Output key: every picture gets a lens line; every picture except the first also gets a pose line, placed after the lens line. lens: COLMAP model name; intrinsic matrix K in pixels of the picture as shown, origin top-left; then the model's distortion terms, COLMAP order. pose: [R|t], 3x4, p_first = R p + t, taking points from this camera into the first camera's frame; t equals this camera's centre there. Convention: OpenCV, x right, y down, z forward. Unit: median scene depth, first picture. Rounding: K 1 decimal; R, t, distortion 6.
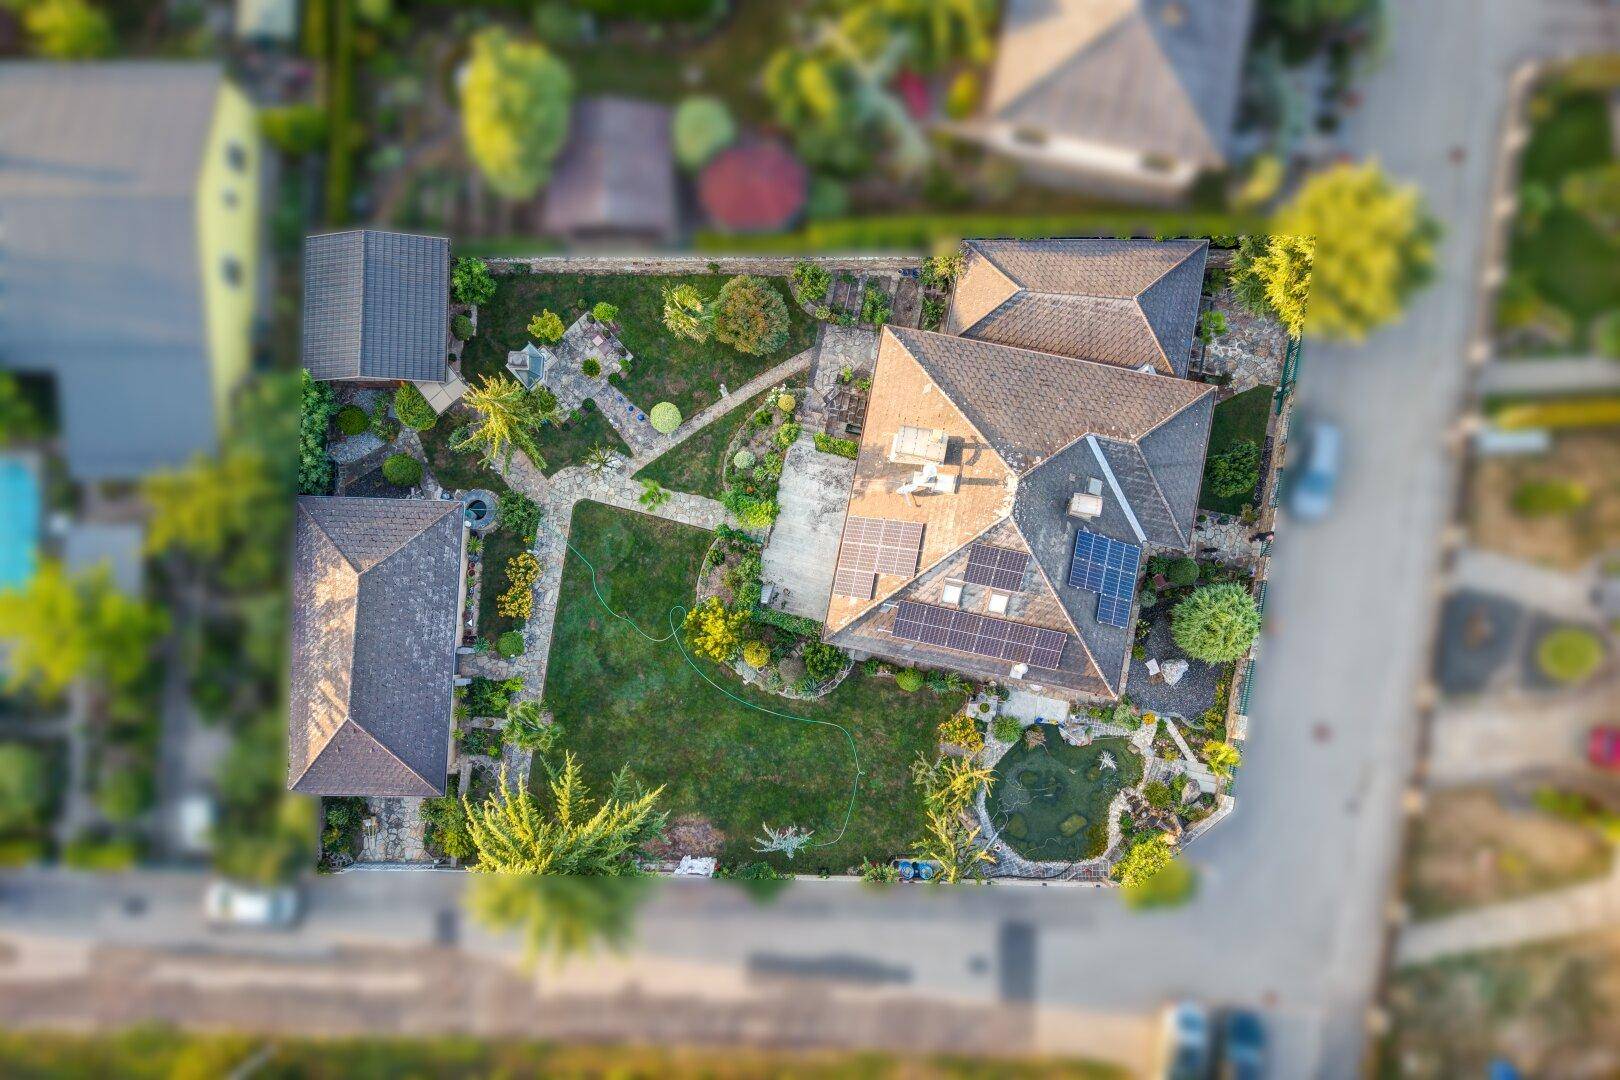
lens RADIAL K [[974.7, 0, 807.0], [0, 974.7, 563.5], [0, 0, 1]] dist [0.010000, 0.001496]
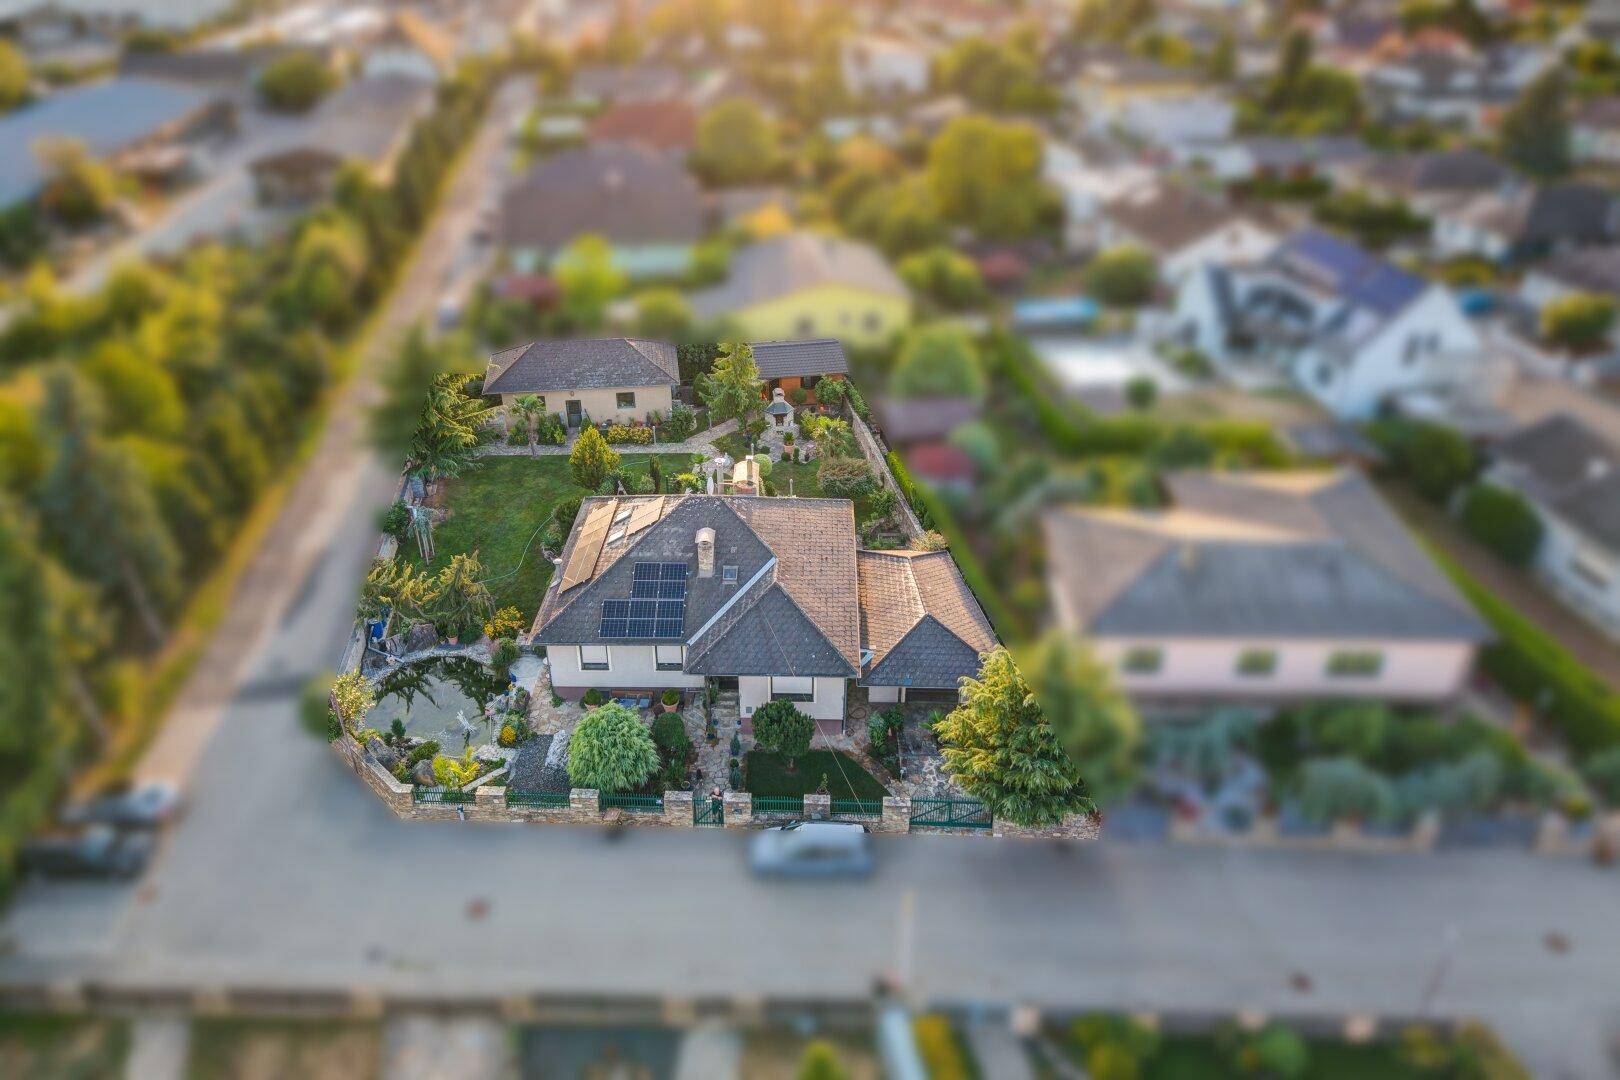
lens RADIAL K [[974.7, 0, 807.0], [0, 974.7, 563.5], [0, 0, 1]] dist [0.010000, 0.001496]
pose [[0.182074, 0.559308, -0.808717, 1.044831], [-0.981637, 0.150988, -0.116582, -0.034611], [0.056902, 0.815093, 0.576529, 0.340998]]
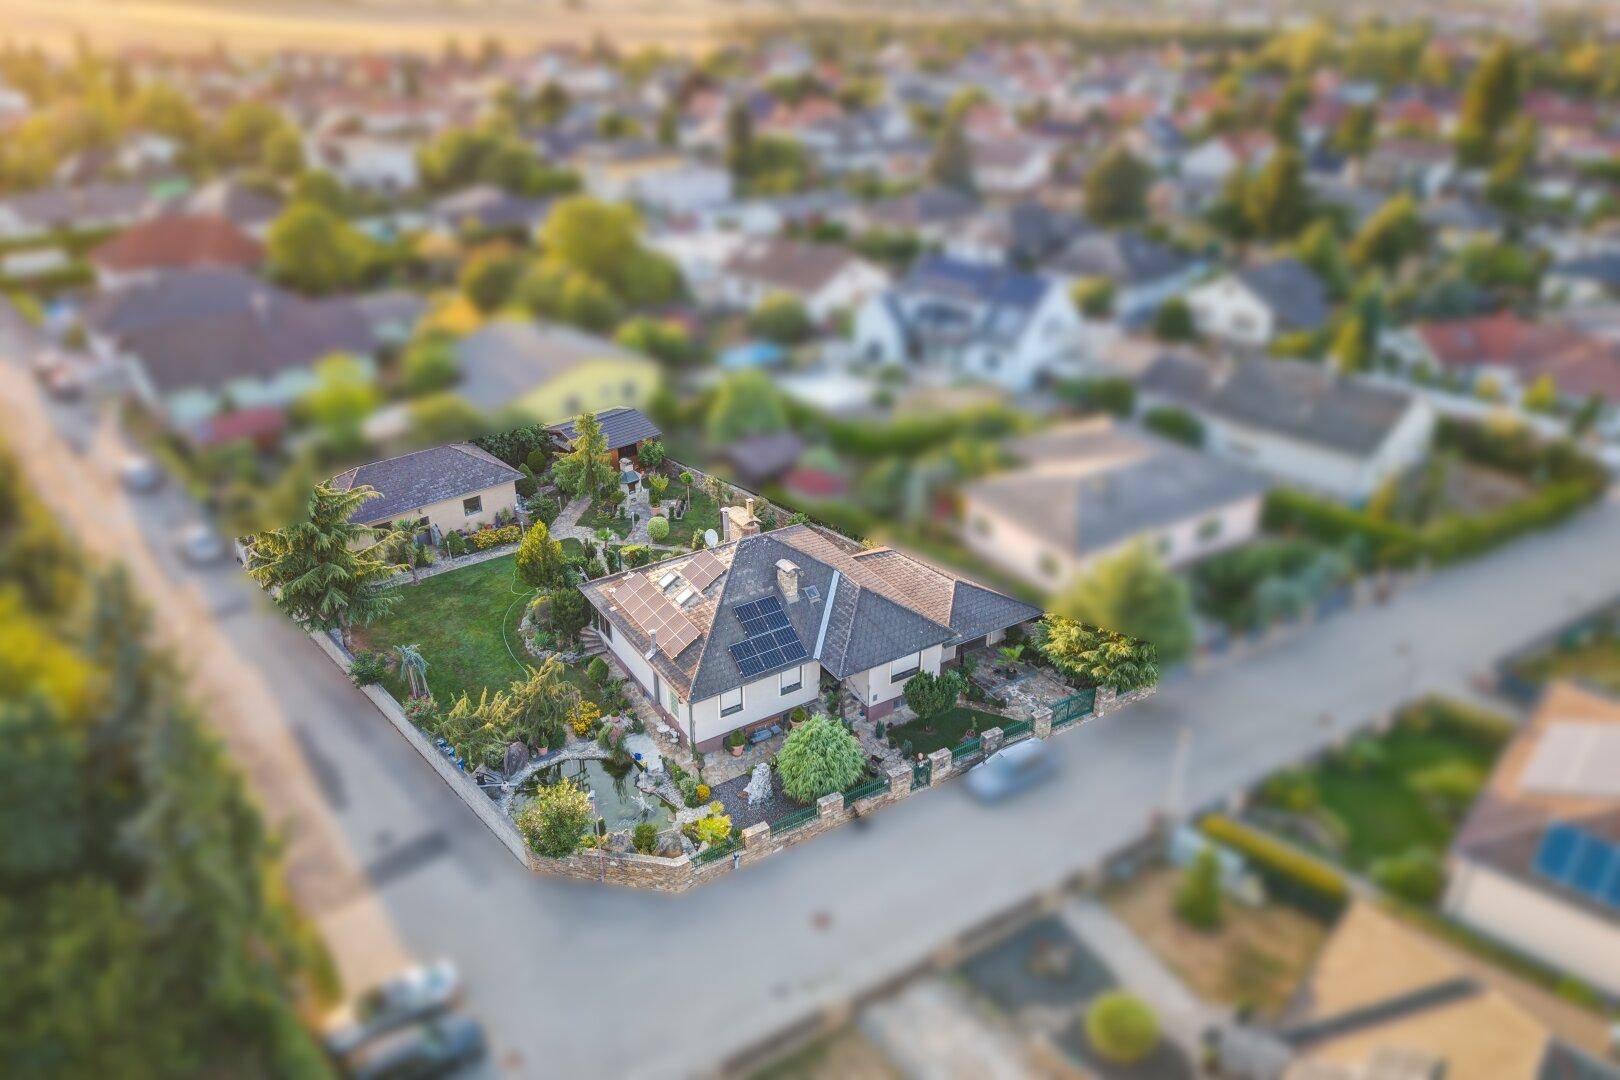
lens RADIAL K [[985.6, 0, 810.0], [0, 985.6, 540.0], [0, 0, 1]] dist [0.028070, 0.000449]
pose [[0.670700, 0.365621, -0.645355, 0.947474], [-0.740680, 0.376392, -0.556527, 0.534756], [0.039428, 0.851264, 0.523254, 0.268808]]
